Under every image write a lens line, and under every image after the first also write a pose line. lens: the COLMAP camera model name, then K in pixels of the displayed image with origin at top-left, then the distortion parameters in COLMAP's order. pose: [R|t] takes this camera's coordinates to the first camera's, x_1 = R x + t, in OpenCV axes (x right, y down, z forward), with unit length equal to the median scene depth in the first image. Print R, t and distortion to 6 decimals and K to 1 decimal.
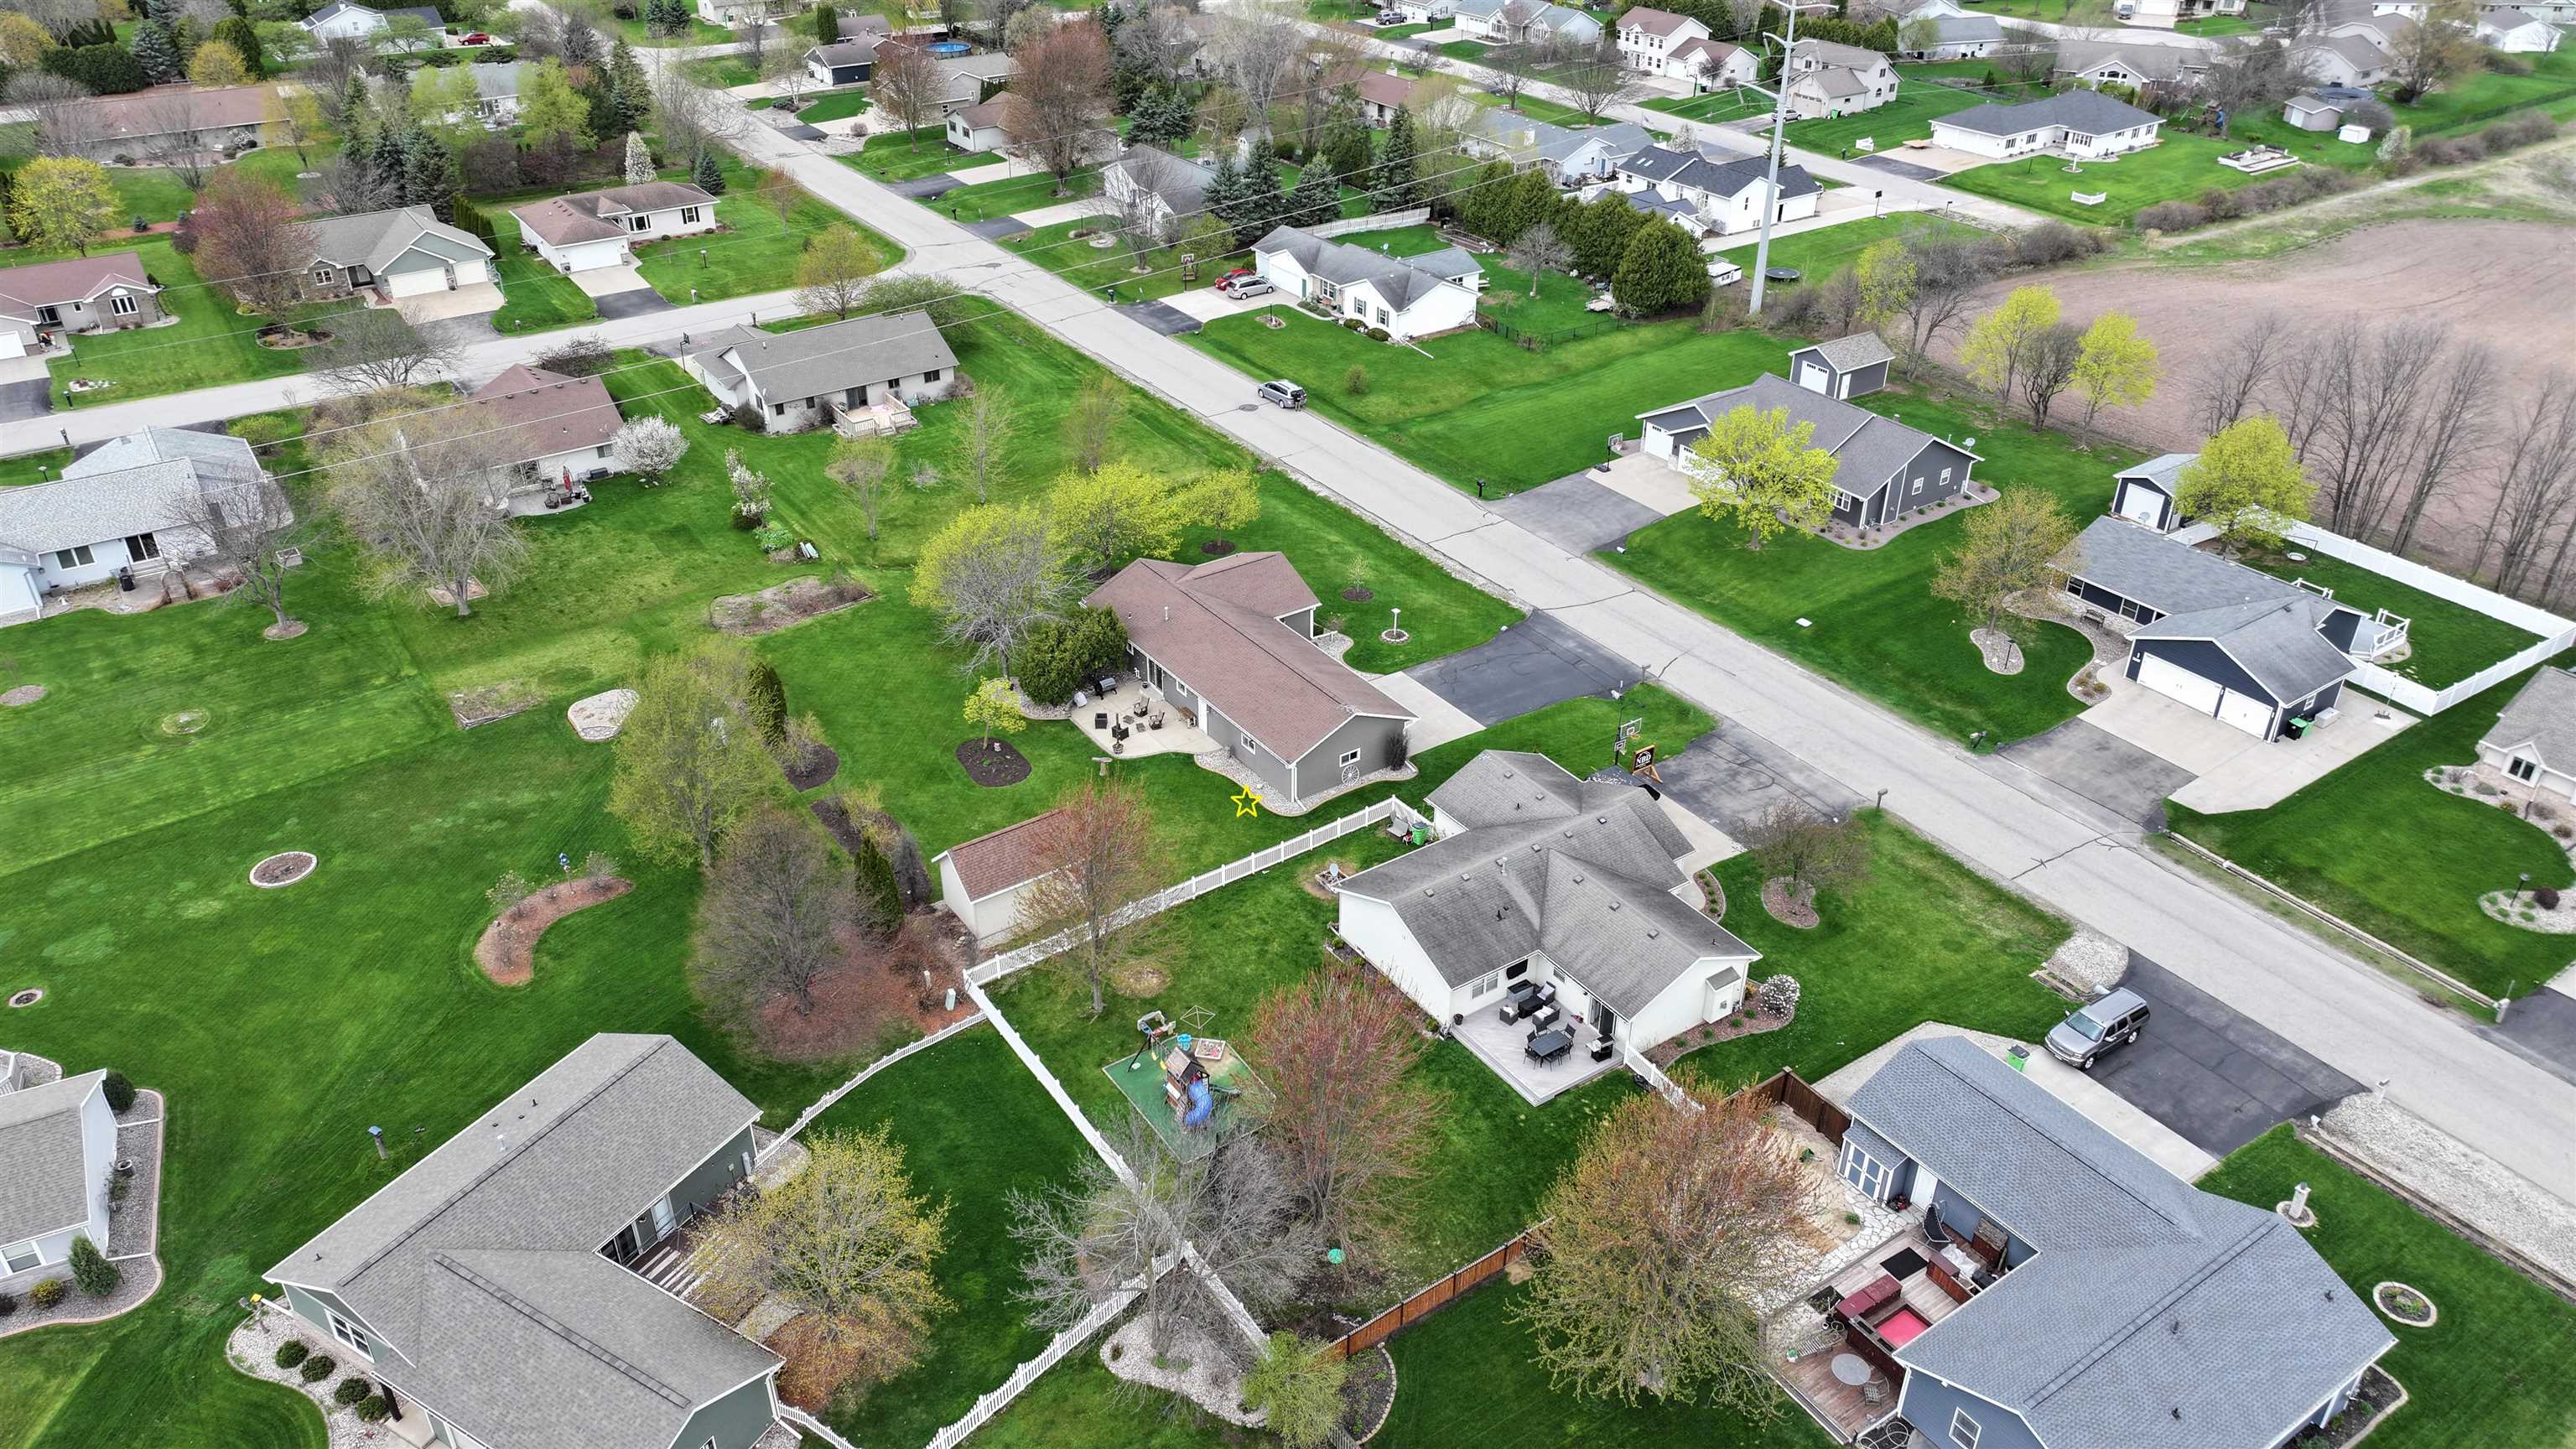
lens RADIAL K [[1809.5, 0, 1286.9], [0, 1809.5, 716.6], [0, 0, 1]] dist [0.001596, 0.015289]
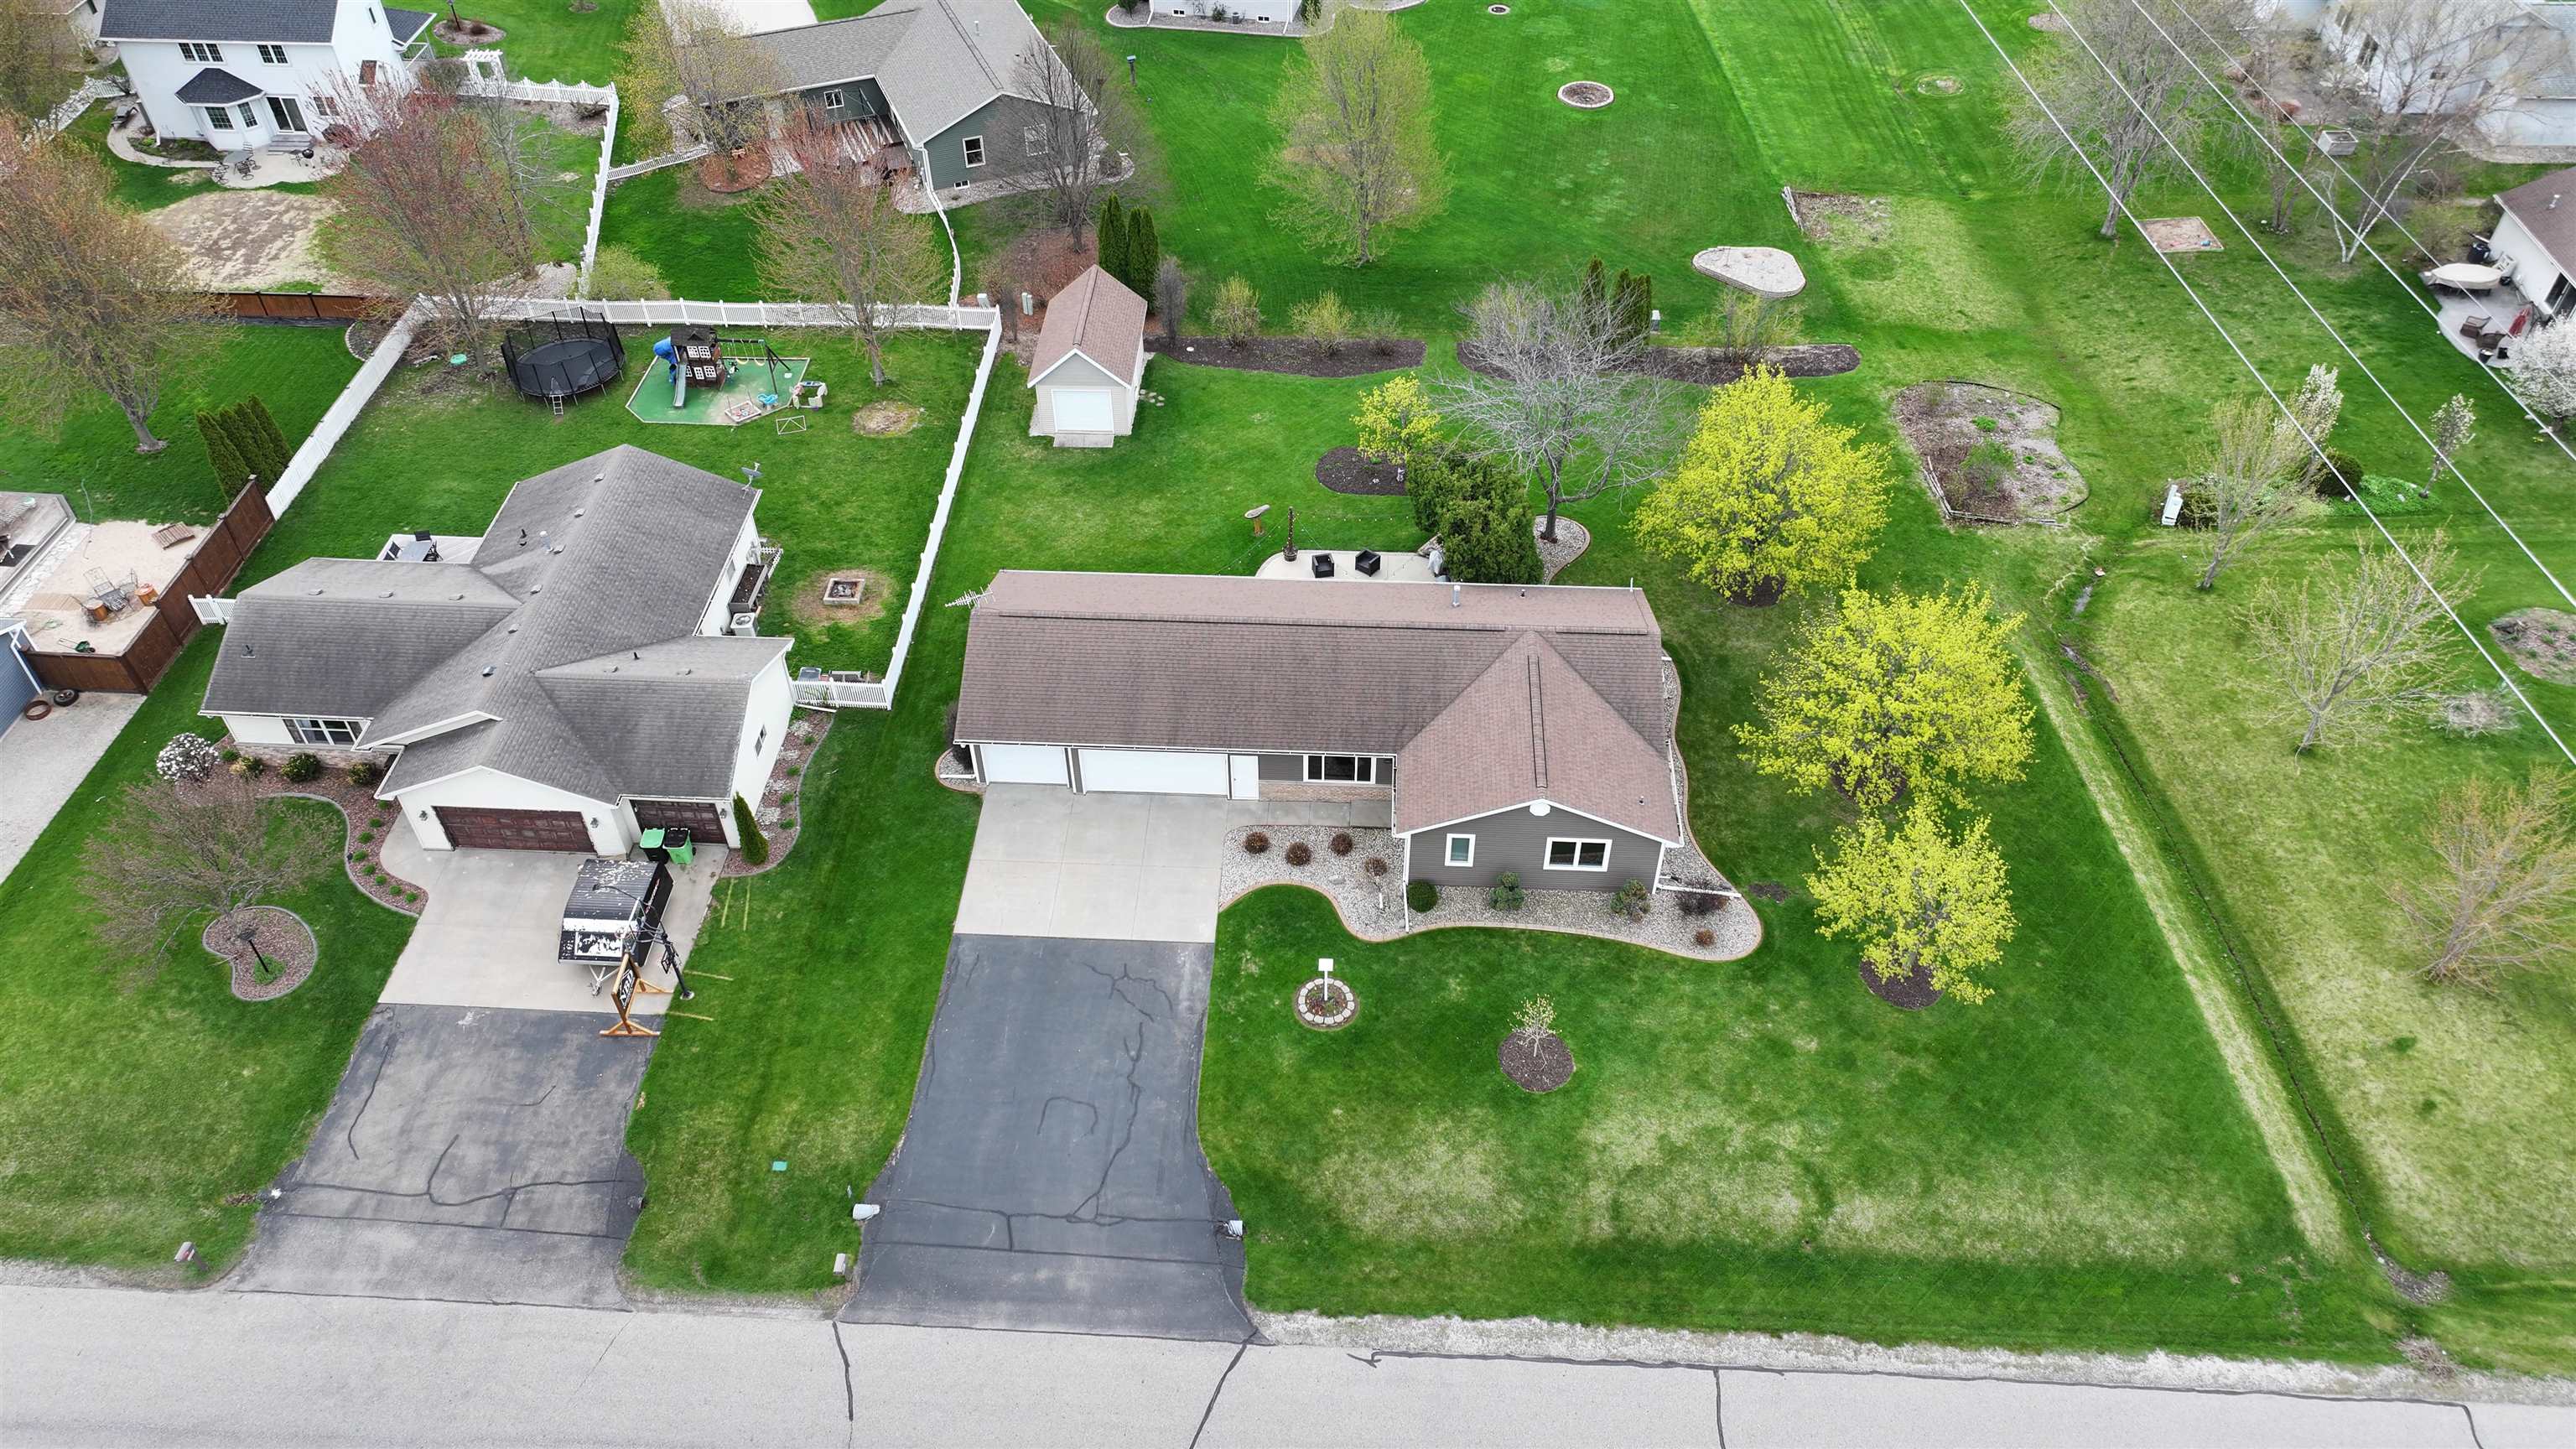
lens RADIAL K [[1809.5, 0, 1286.9], [0, 1809.5, 716.6], [0, 0, 1]] dist [0.001596, 0.015289]
pose [[-0.609543, 0.550721, -0.570231, 0.271446], [-0.397897, 0.409603, 0.820916, -0.423875], [0.685664, 0.727277, -0.030541, 0.870302]]
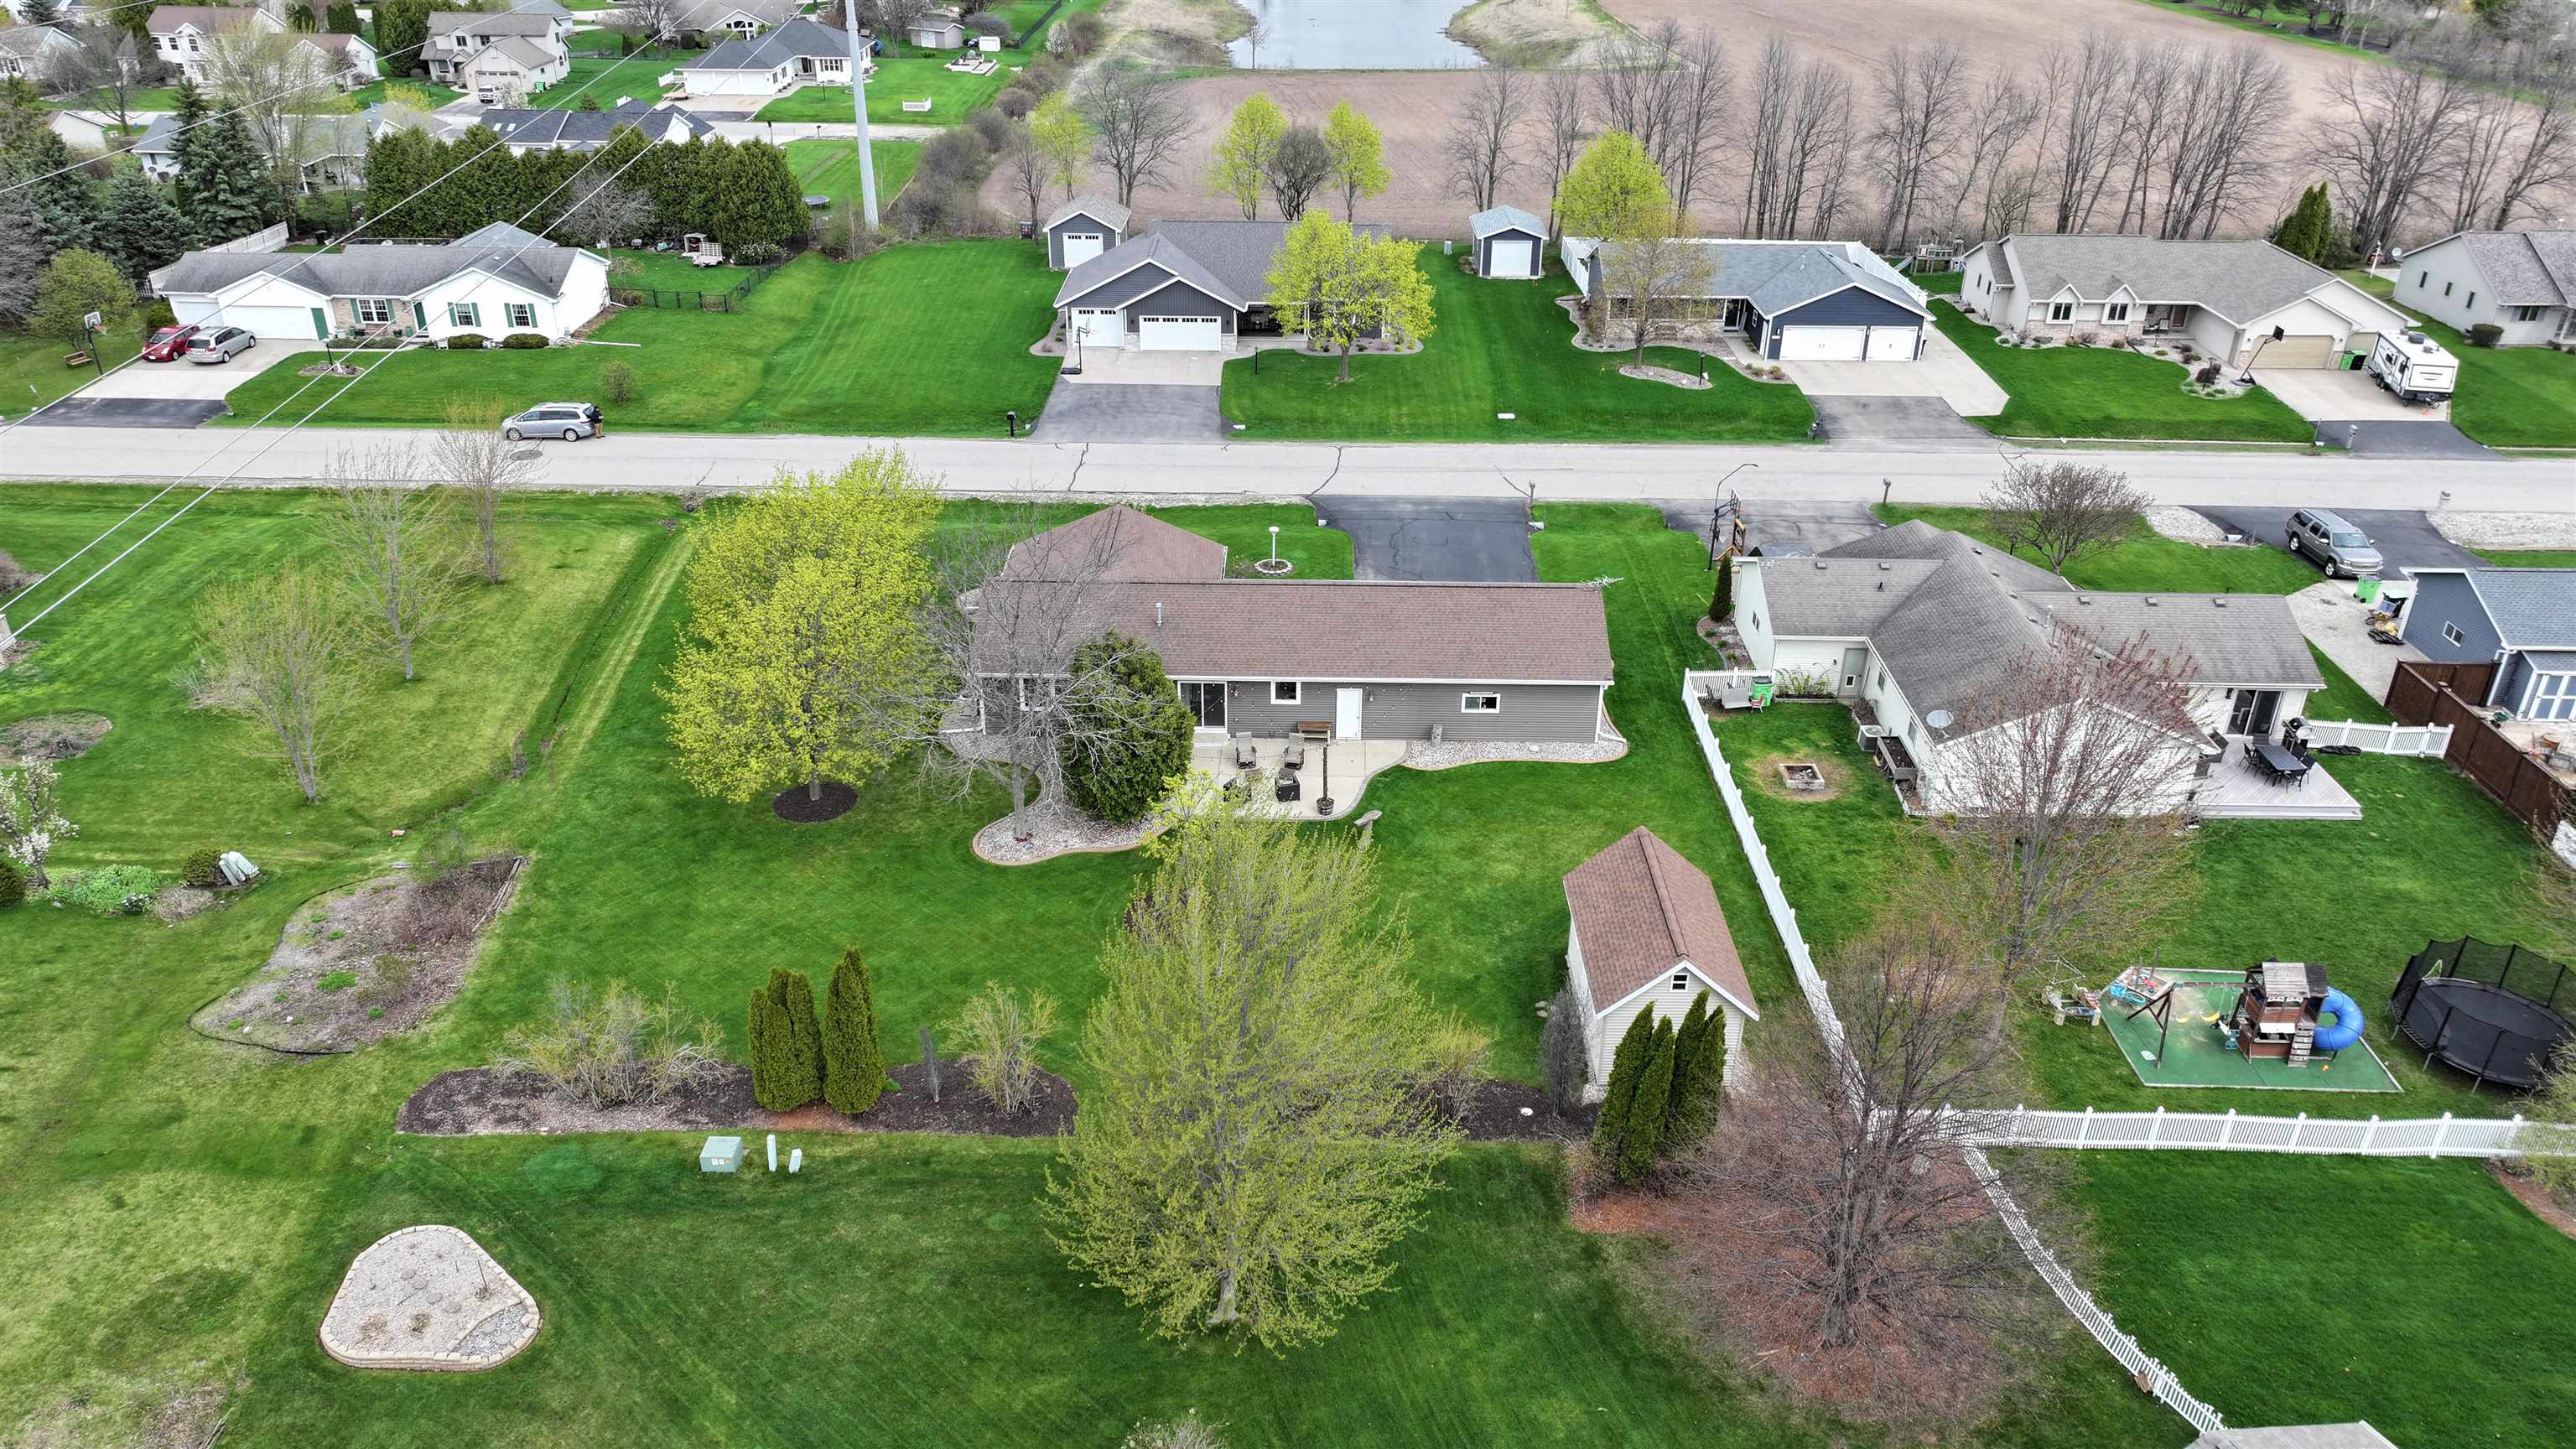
lens RADIAL K [[1809.5, 0, 1286.9], [0, 1809.5, 716.6], [0, 0, 1]] dist [0.001596, 0.015289]
pose [[0.577613, -0.373702, 0.725748, -0.429869], [0.411317, 0.901187, 0.136678, -0.078788], [-0.705111, 0.219566, 0.674247, 0.487672]]
